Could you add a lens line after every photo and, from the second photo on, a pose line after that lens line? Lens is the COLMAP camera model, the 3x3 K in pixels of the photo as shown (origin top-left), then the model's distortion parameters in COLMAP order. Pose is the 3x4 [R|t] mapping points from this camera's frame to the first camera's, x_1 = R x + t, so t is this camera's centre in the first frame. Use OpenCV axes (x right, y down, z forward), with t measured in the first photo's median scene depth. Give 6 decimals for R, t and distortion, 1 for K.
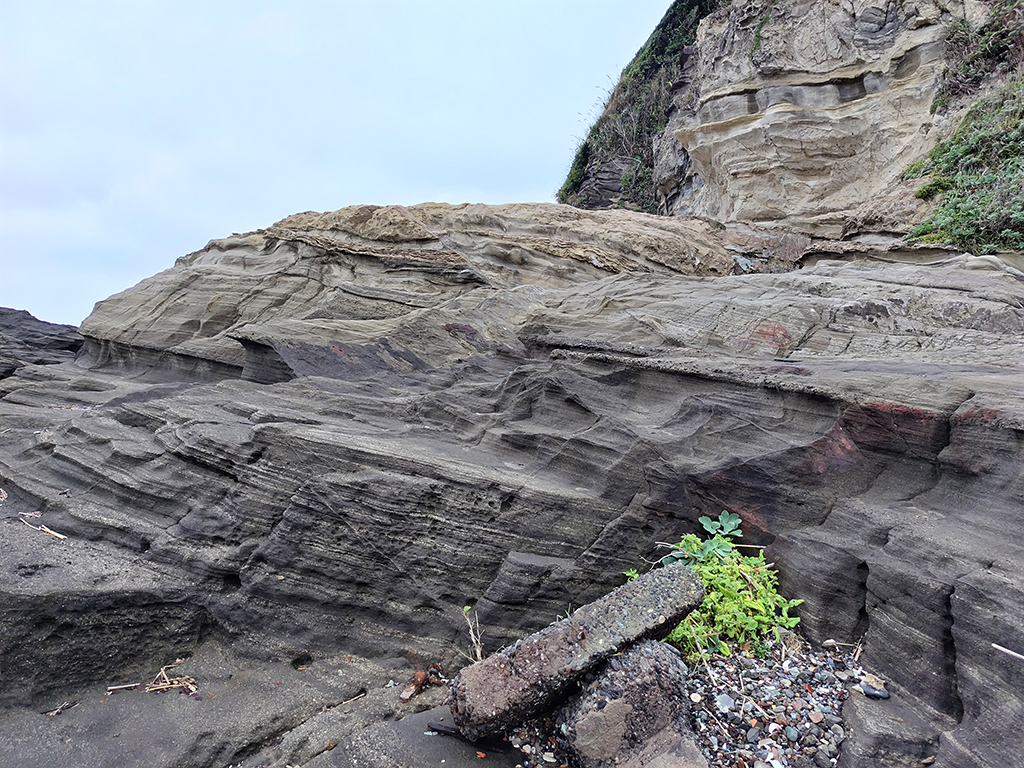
lens RADIAL K [[691.5, 0, 512.0], [0, 691.5, 384.0], [0, 0, 1]] dist [0.054762, -0.085162]
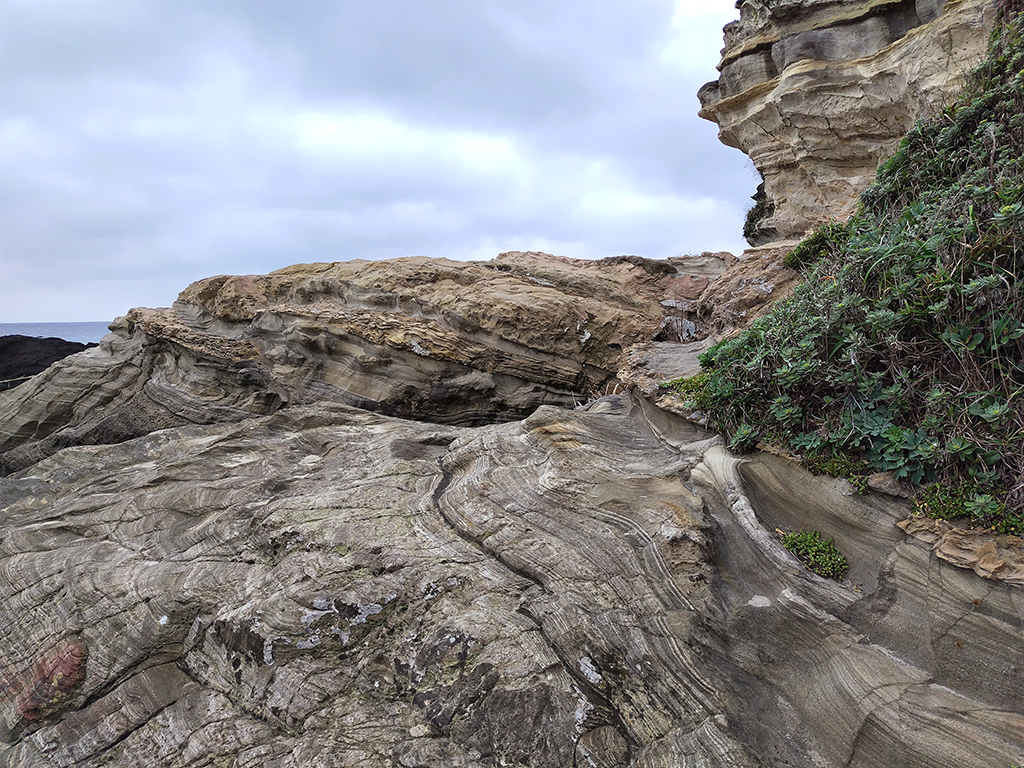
lens RADIAL K [[691.5, 0, 512.0], [0, 691.5, 384.0], [0, 0, 1]] dist [0.054762, -0.085162]
pose [[0.922183, 0.006145, -0.386706, 0.412690], [0.010194, 0.999140, 0.040185, -0.140961], [0.386620, -0.041000, 0.921327, 0.311490]]
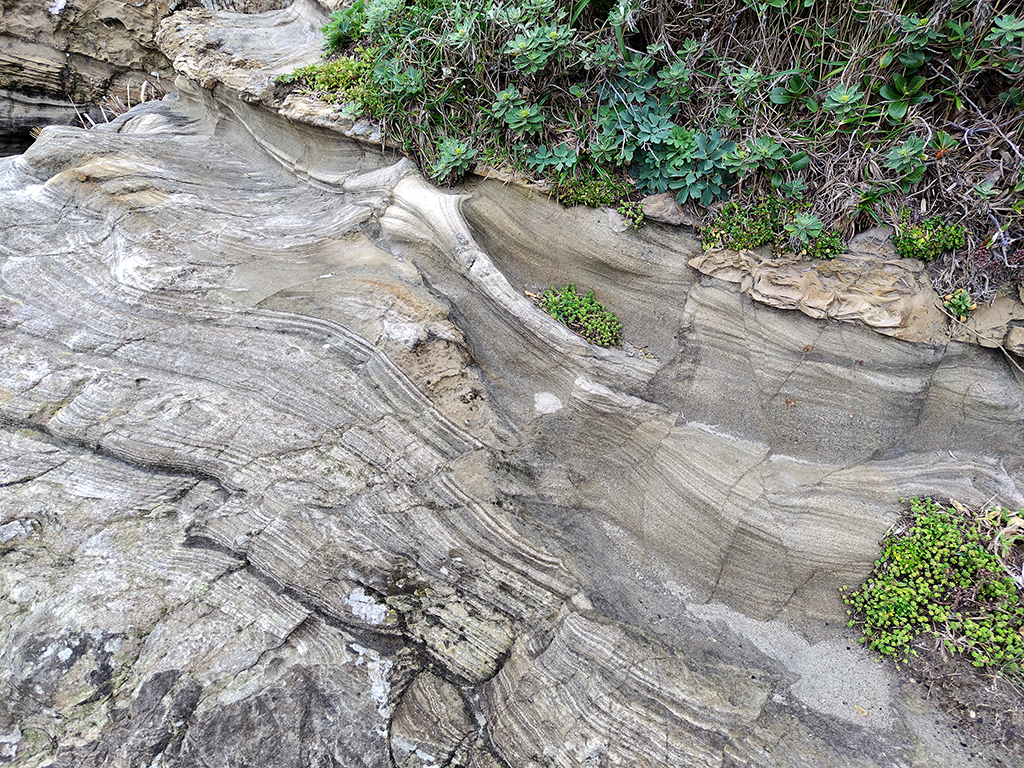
lens RADIAL K [[691.5, 0, 512.0], [0, 691.5, 384.0], [0, 0, 1]] dist [0.054762, -0.085162]
pose [[0.961186, -0.131104, 0.242762, 0.355347], [0.012127, 0.899111, 0.437552, -0.134624], [-0.275634, -0.417625, 0.865803, 0.410818]]
